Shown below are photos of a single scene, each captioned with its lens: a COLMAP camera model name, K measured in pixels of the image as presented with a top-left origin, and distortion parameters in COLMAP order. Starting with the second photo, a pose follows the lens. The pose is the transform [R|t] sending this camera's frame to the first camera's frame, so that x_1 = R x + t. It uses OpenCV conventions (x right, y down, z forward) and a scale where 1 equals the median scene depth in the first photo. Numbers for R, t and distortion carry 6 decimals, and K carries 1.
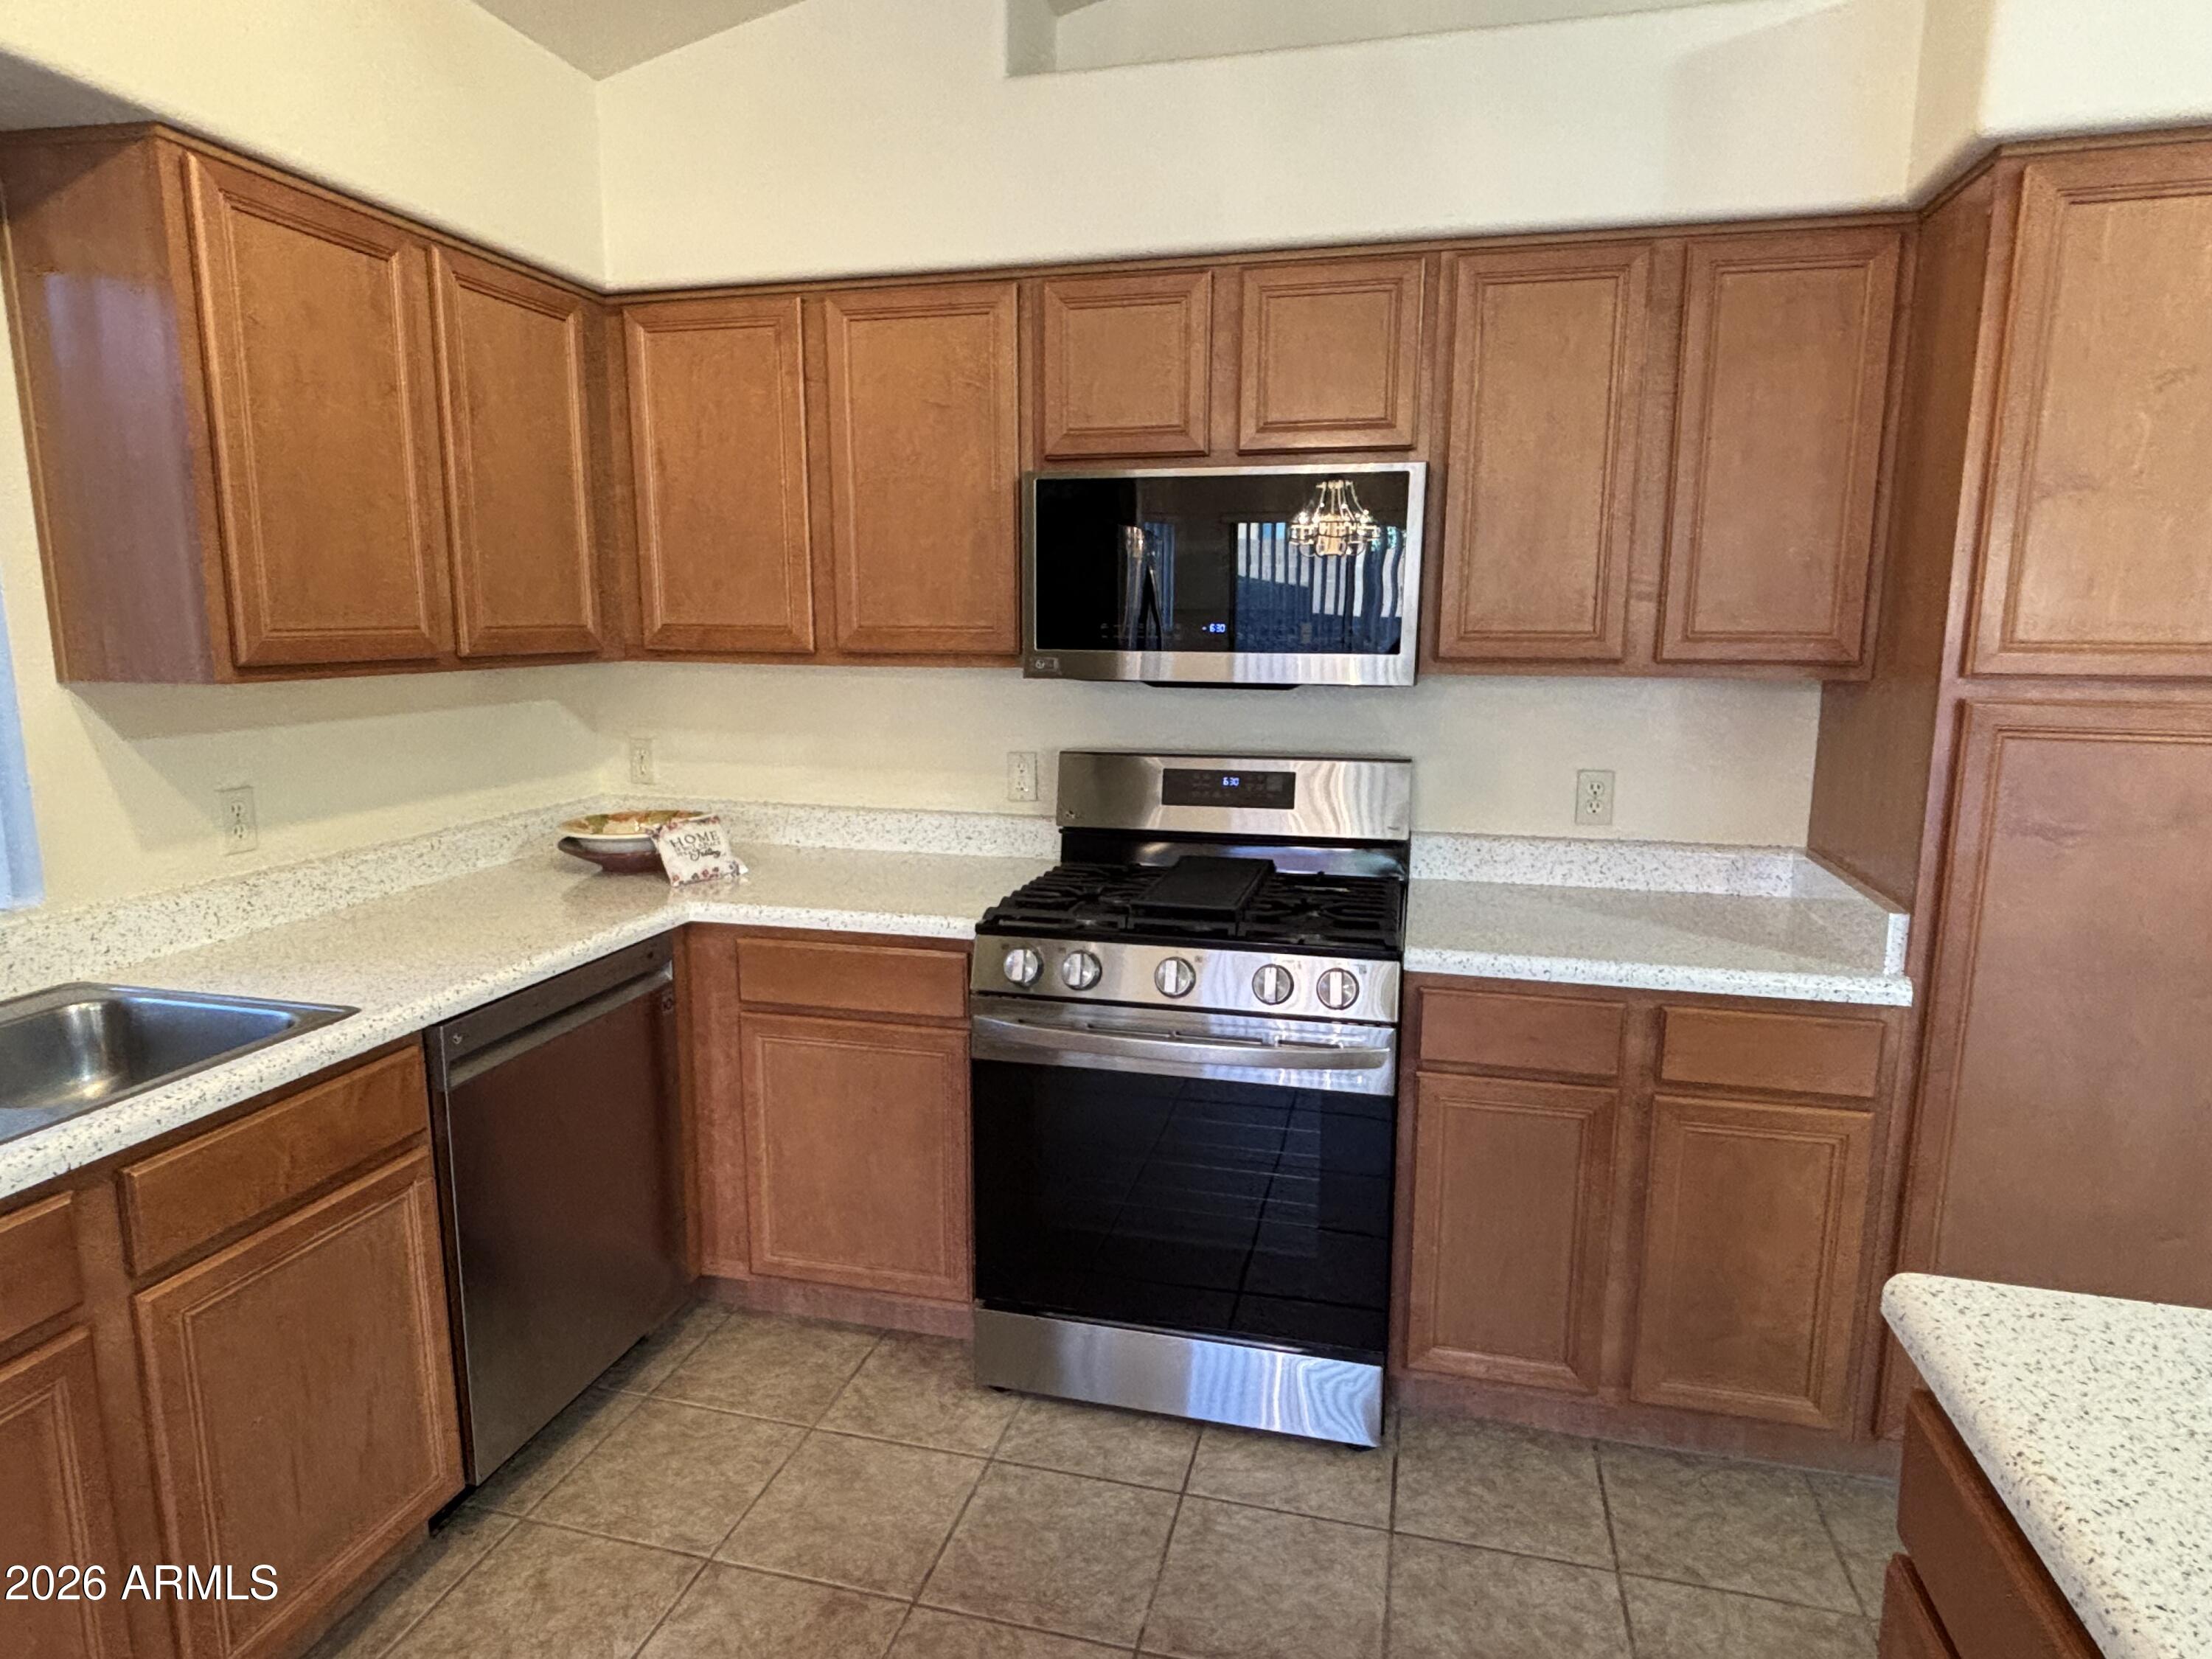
lens RADIAL K [[1276.5, 0, 1109.7], [0, 1276.5, 837.6], [0, 0, 1]] dist [0.007268, 0.002772]
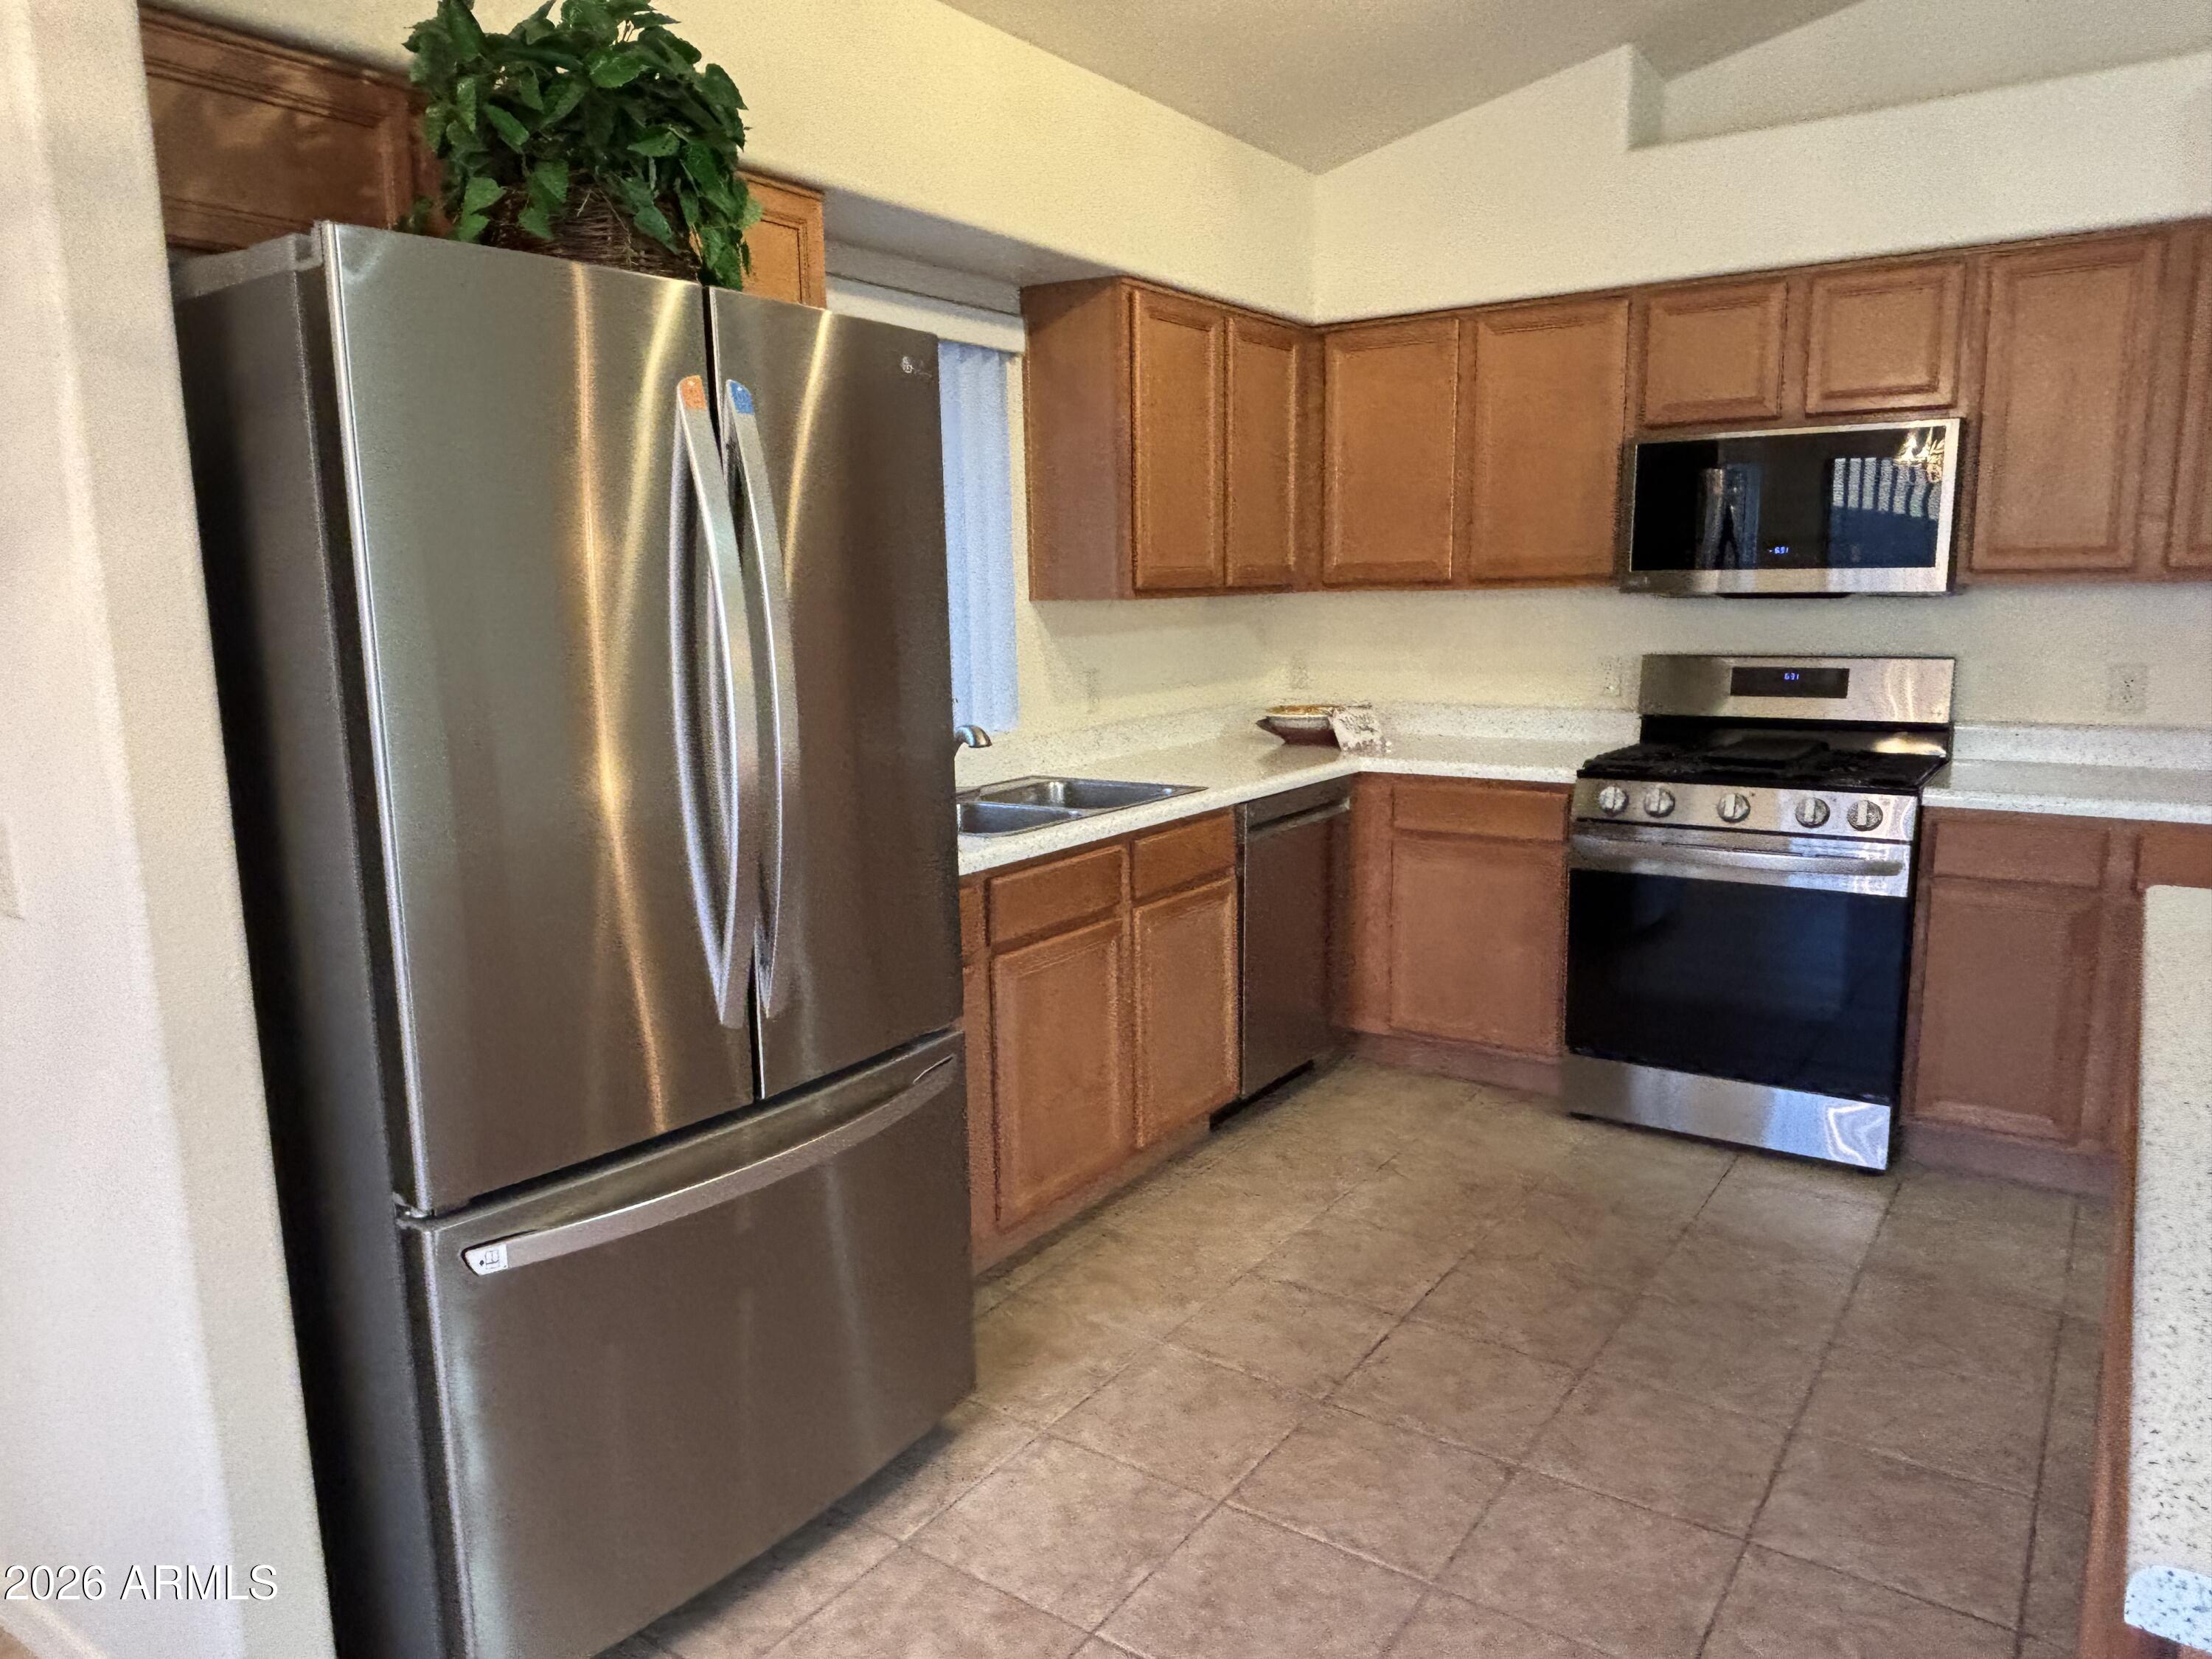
lens RADIAL K [[1467.1, 0, 1099.4], [0, 1467.1, 843.7], [0, 0, 1]] dist [0.047072, -0.080250]
pose [[0.933807, 0.041341, -0.355382, -0.017547], [-0.038741, 0.999145, 0.014434, 0.141179], [0.355675, 0.000290, 0.934610, -0.661266]]
